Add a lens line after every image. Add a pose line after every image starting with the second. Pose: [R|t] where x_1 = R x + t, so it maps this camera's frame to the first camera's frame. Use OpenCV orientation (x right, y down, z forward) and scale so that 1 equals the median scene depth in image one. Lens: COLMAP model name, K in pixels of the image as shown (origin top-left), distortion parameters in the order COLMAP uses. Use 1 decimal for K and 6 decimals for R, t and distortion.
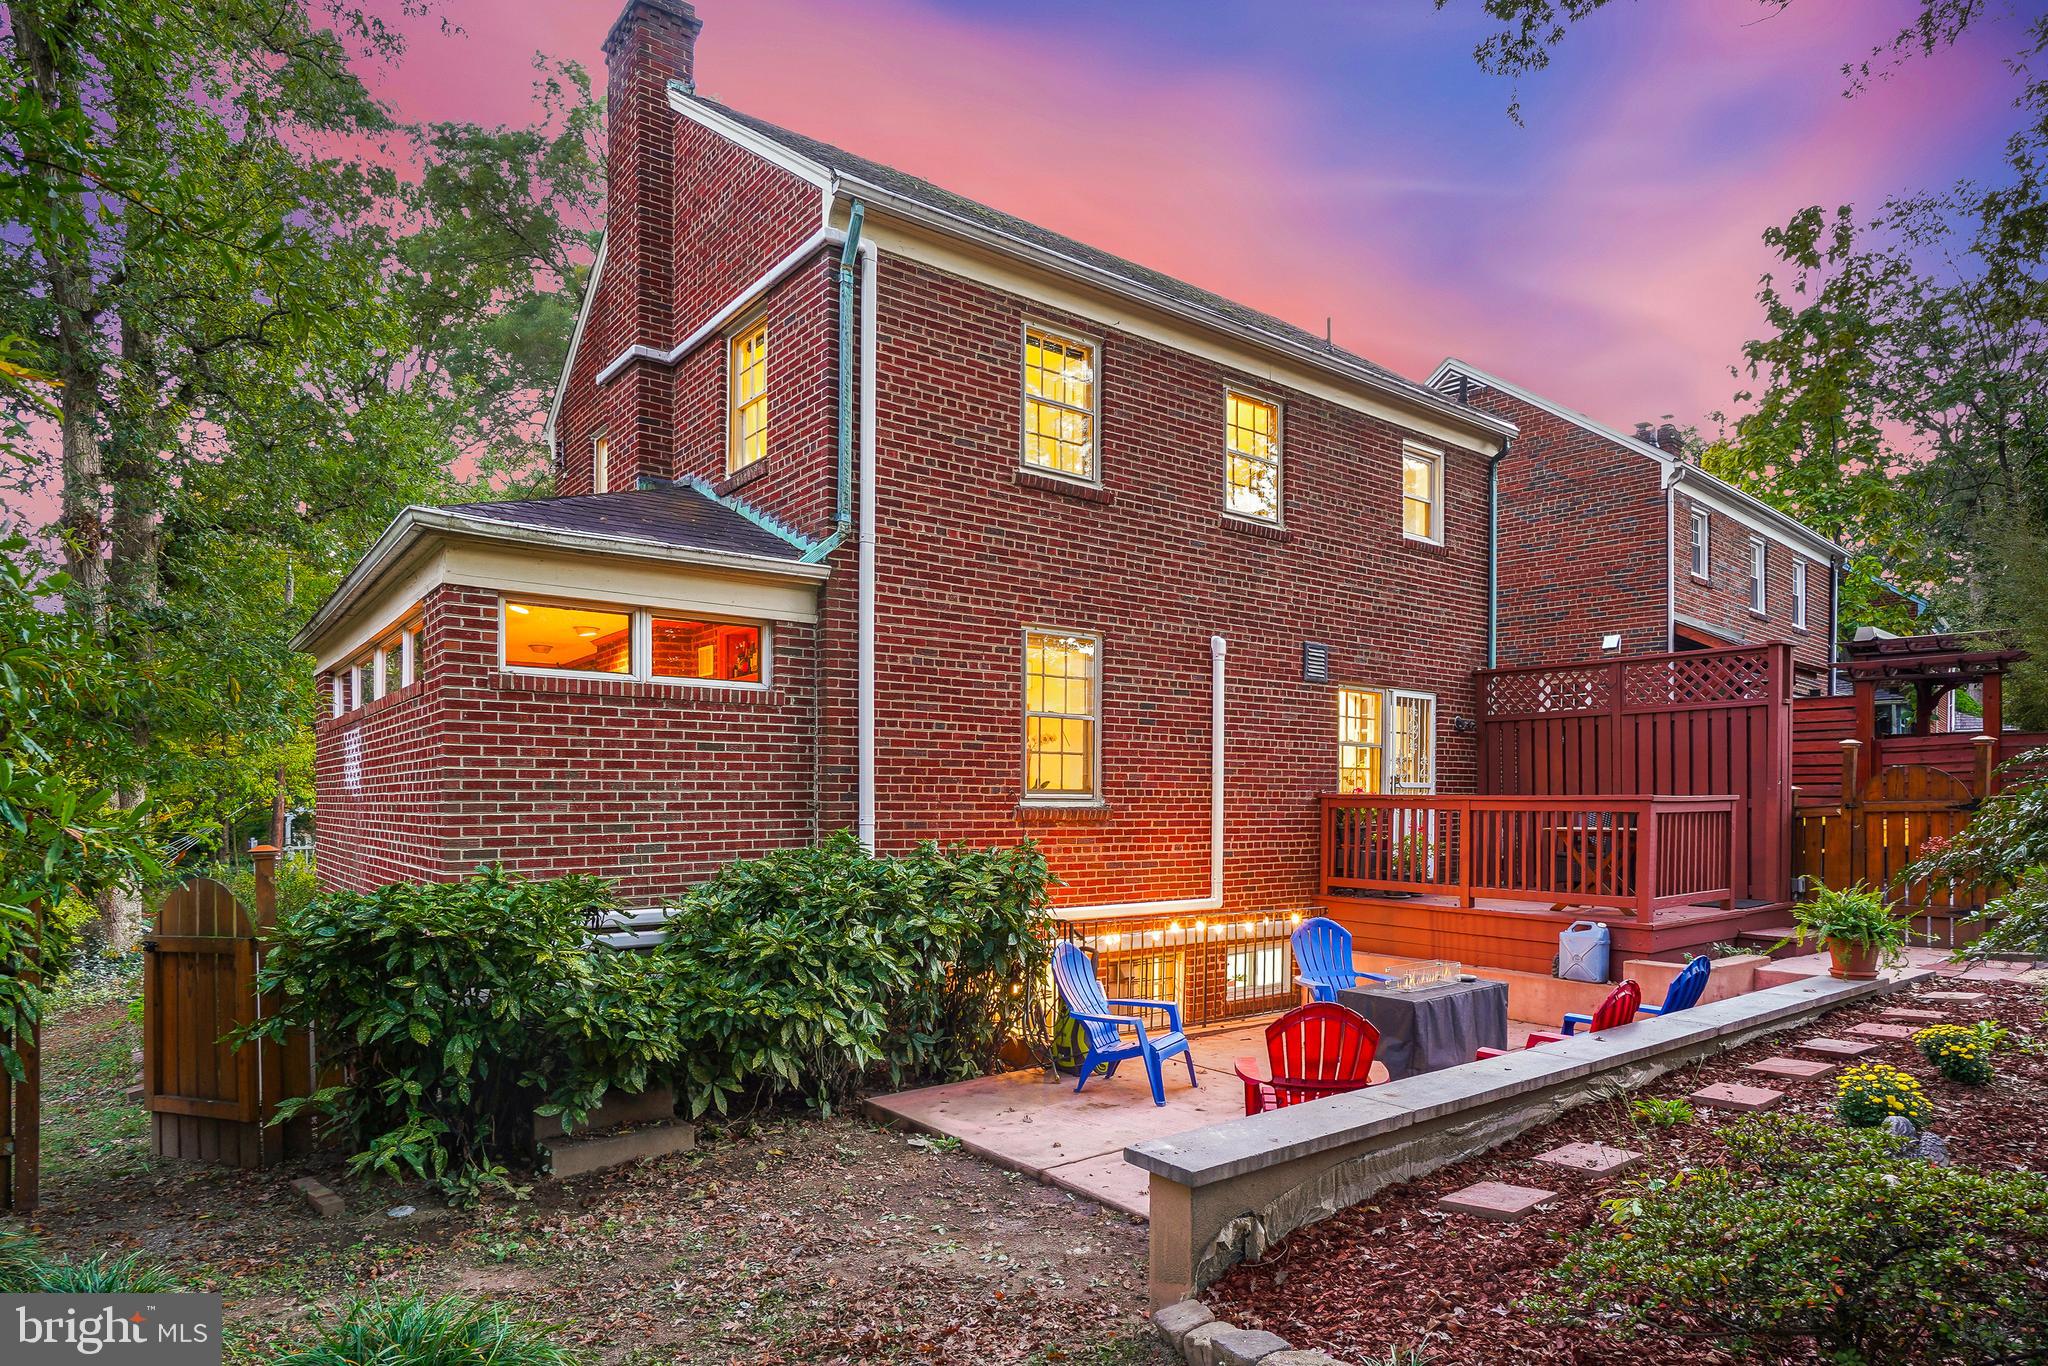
lens RADIAL K [[1175.6, 0, 1024.9], [0, 1175.6, 775.5], [0, 0, 1]] dist [-0.048583, 0.000599]
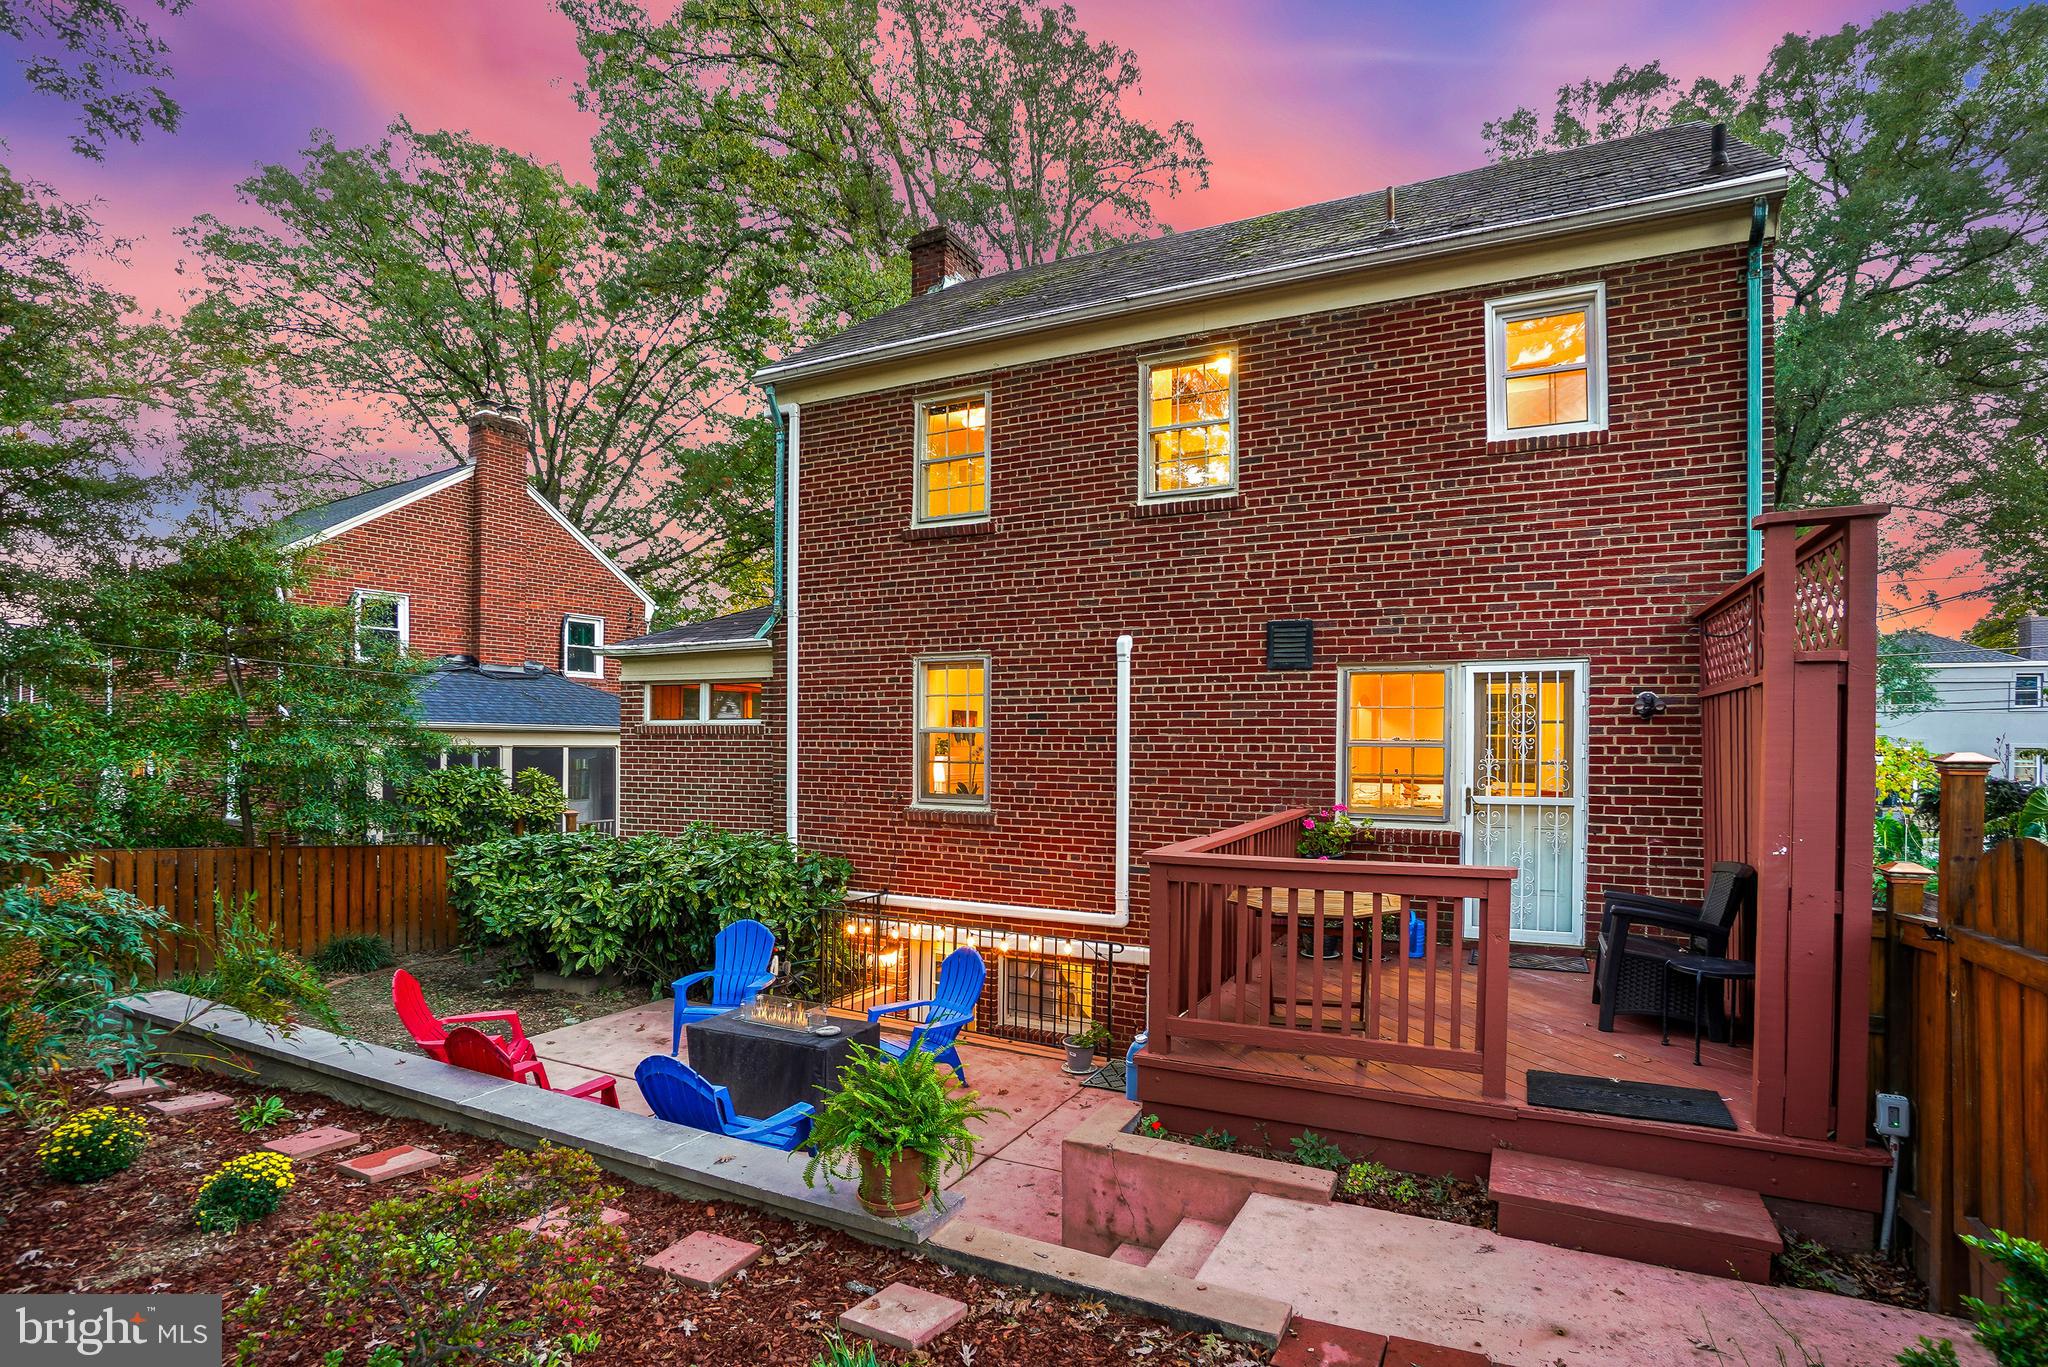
lens RADIAL K [[954.4, 0, 1096.6], [0, 954.4, 723.5], [0, 0, 1]] dist [-0.056064, 0.000230]
pose [[0.470271, -0.026953, -0.882111, 0.959003], [0.011356, 0.999636, -0.024490, -0.035128], [0.882449, 0.001500, 0.470405, 0.725622]]
